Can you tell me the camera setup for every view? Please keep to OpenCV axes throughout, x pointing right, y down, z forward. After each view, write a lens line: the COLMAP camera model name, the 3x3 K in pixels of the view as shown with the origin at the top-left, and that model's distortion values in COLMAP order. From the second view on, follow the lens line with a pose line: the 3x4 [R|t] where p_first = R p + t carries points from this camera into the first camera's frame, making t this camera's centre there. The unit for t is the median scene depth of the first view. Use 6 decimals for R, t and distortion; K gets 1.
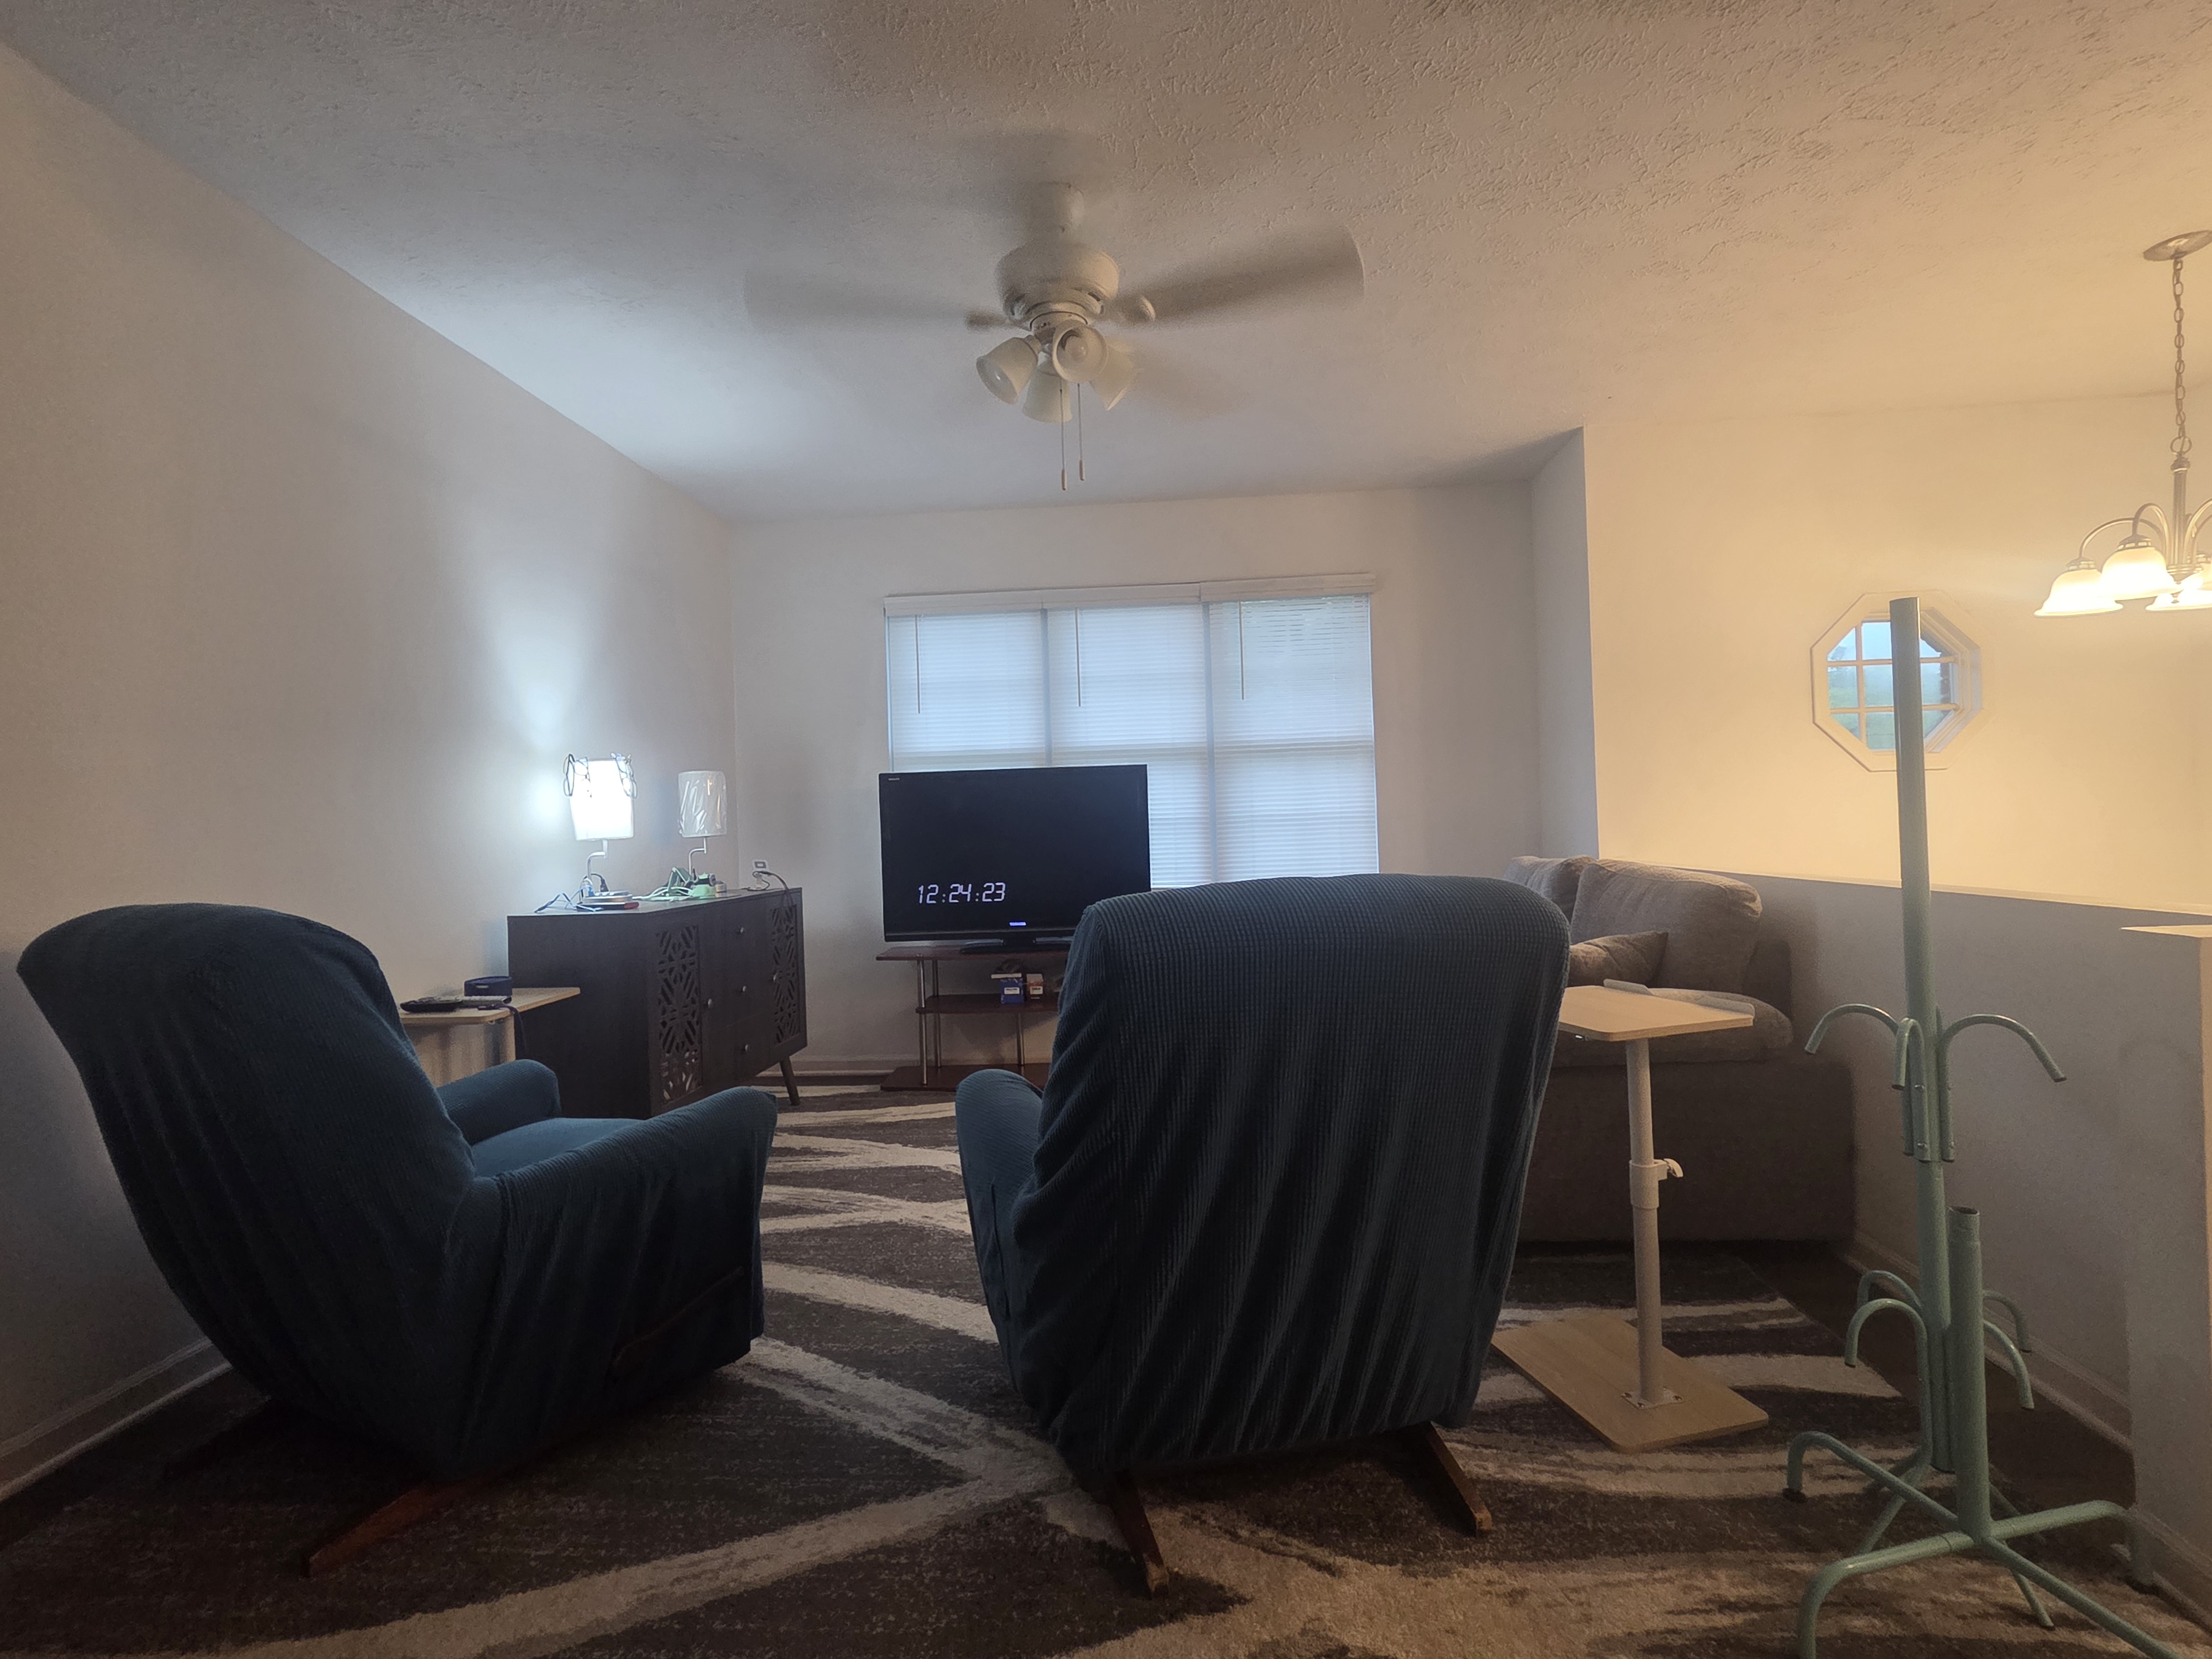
lens RADIAL K [[1060.1, 0, 1110.1], [0, 1060.1, 830.2], [0, 0, 1]] dist [-0.000026, 0.000323]
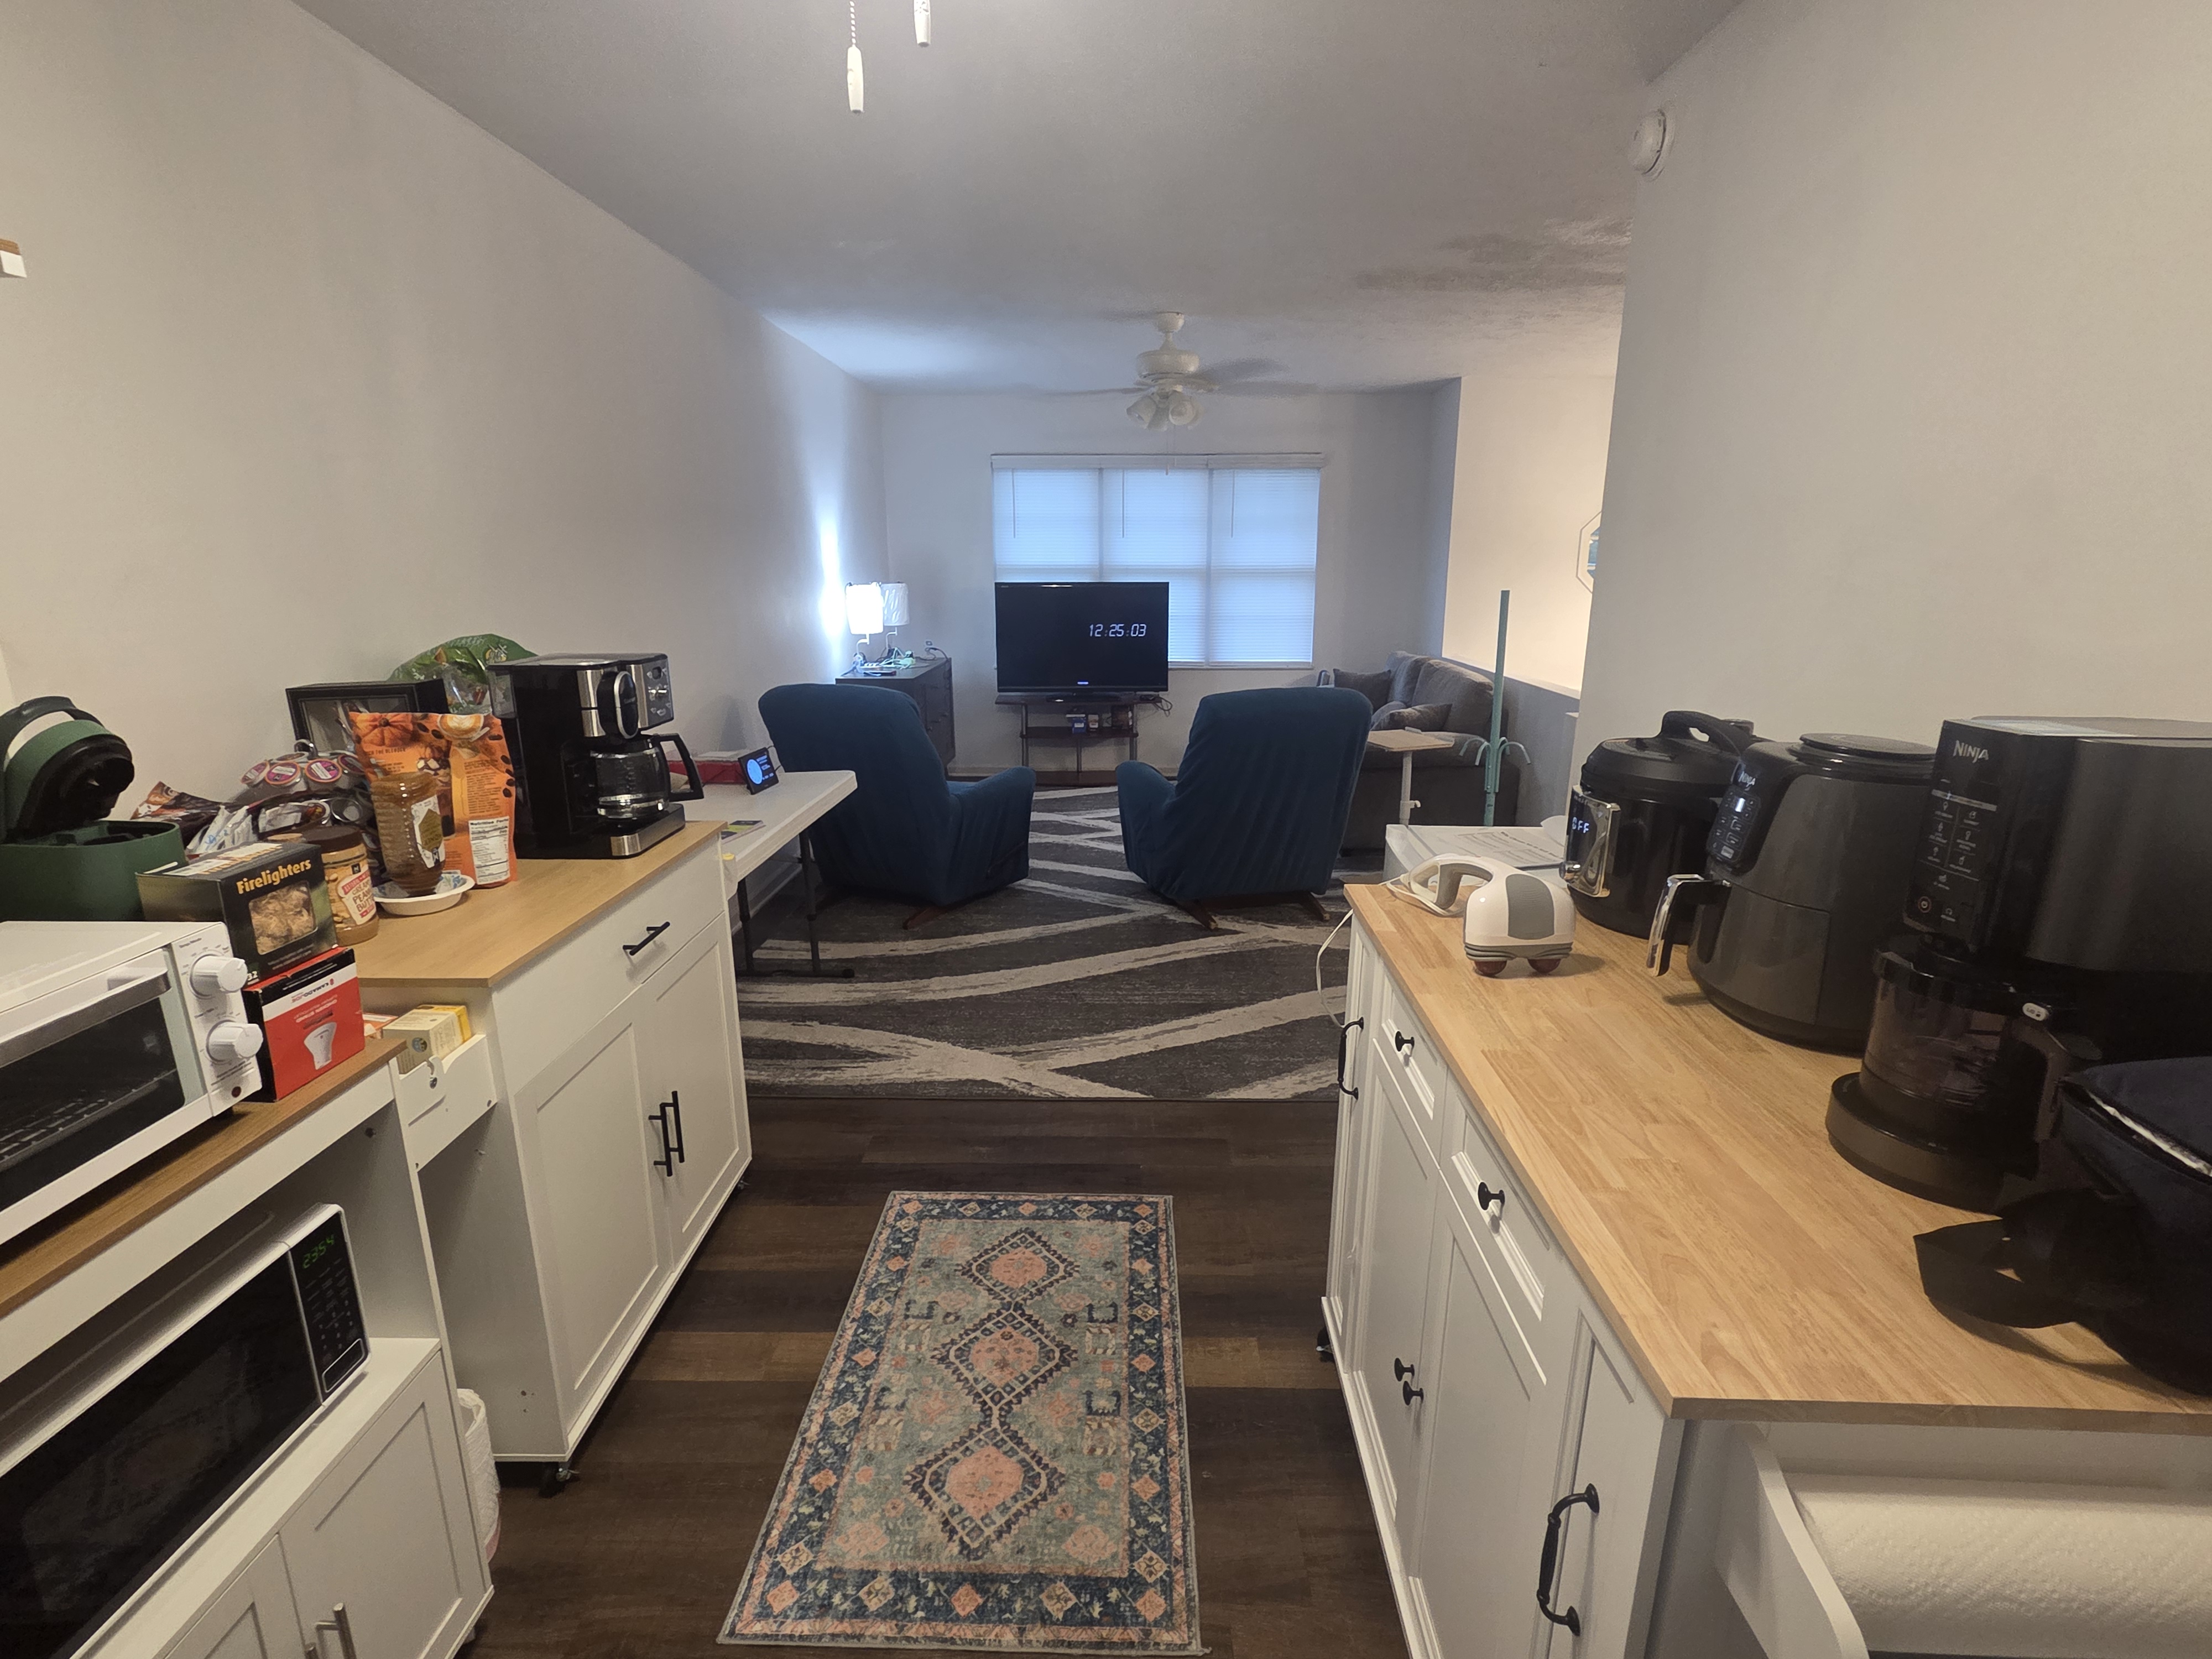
lens RADIAL K [[998.5, 0, 1097.7], [0, 998.5, 818.4], [0, 0, 1]] dist [-0.000217, 0.000043]
pose [[0.998859, 0.018573, 0.044001, -0.132431], [-0.028604, 0.970426, 0.239700, -0.077740], [-0.038248, -0.240685, 0.969849, -0.521089]]
